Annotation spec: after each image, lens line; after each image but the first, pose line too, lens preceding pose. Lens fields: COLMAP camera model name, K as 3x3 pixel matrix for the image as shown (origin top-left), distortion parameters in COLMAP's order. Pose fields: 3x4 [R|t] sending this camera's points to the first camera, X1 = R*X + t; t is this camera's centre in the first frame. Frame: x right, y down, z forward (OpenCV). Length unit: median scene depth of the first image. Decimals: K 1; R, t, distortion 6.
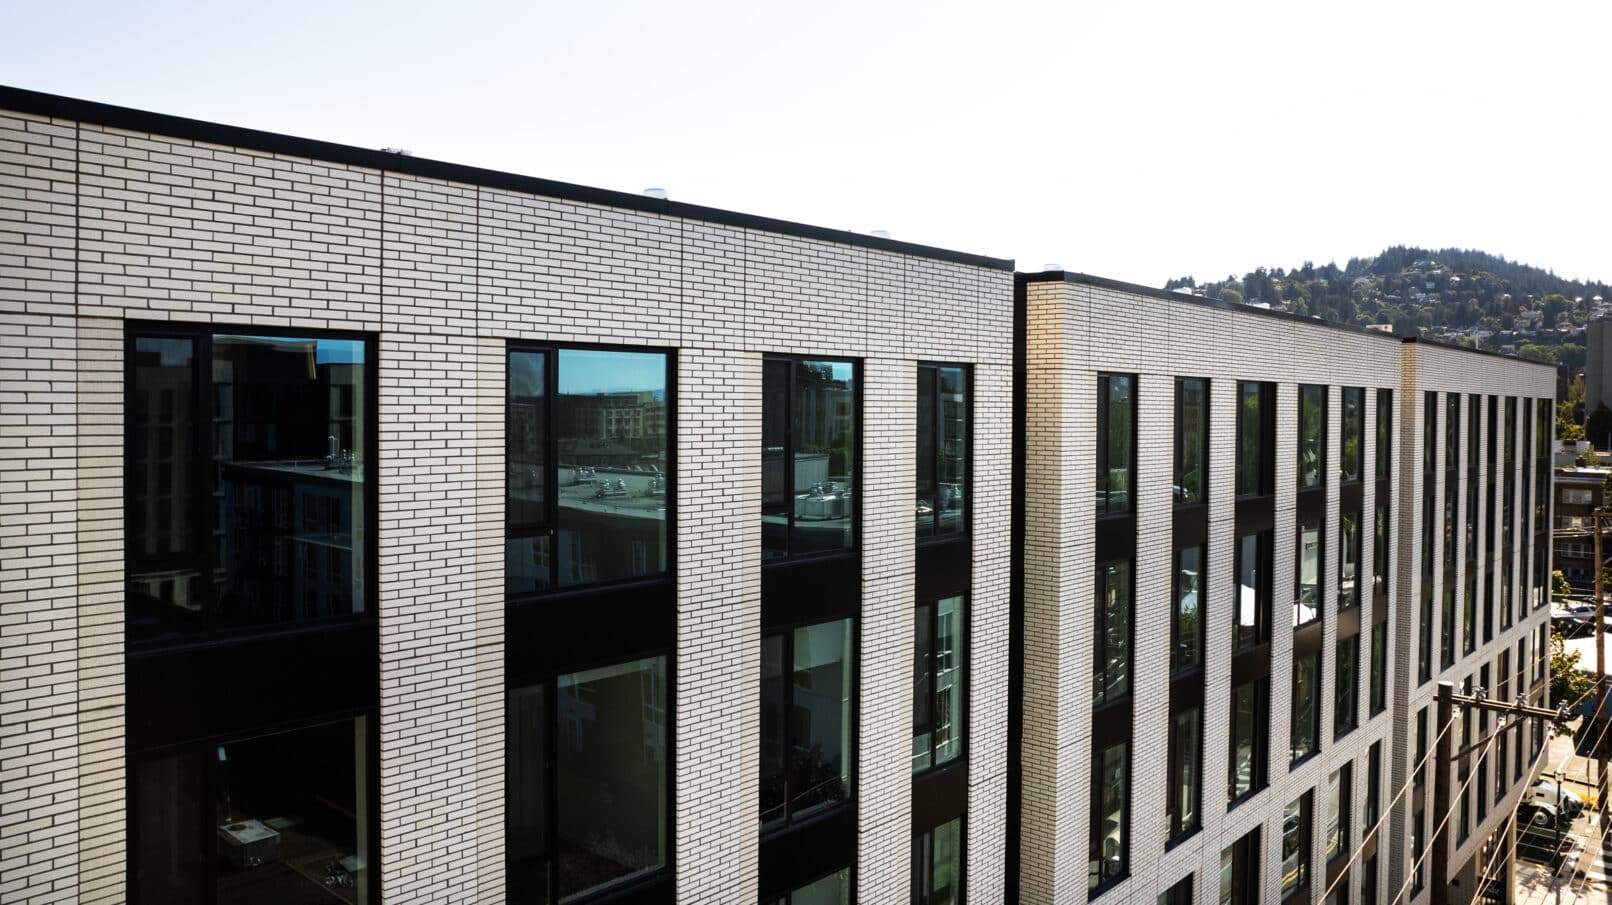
lens RADIAL K [[1070.0, 0, 805.1], [0, 1070.0, 448.3], [0, 0, 1]] dist [-0.004993, -0.001610]
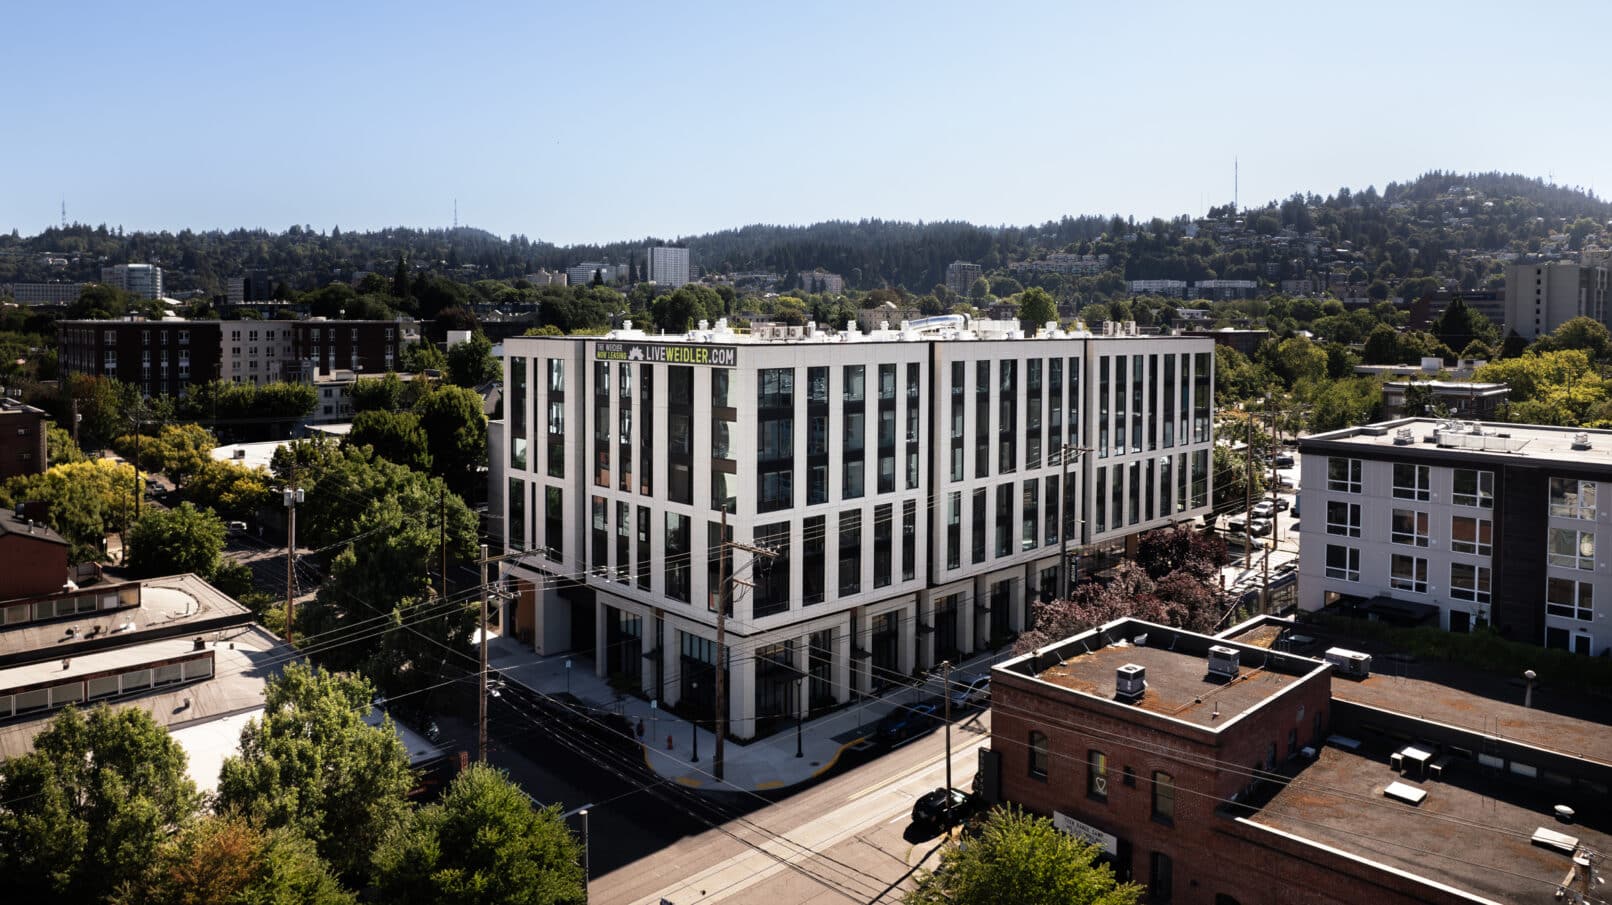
lens RADIAL K [[1070.0, 0, 805.6], [0, 1070.0, 448.2], [0, 0, 1]] dist [-0.004993, -0.001610]
pose [[0.998273, 0.001065, -0.058739, -0.002196], [0.003498, 0.996985, 0.077516, -0.001751], [0.058644, -0.077587, 0.995259, -0.109563]]
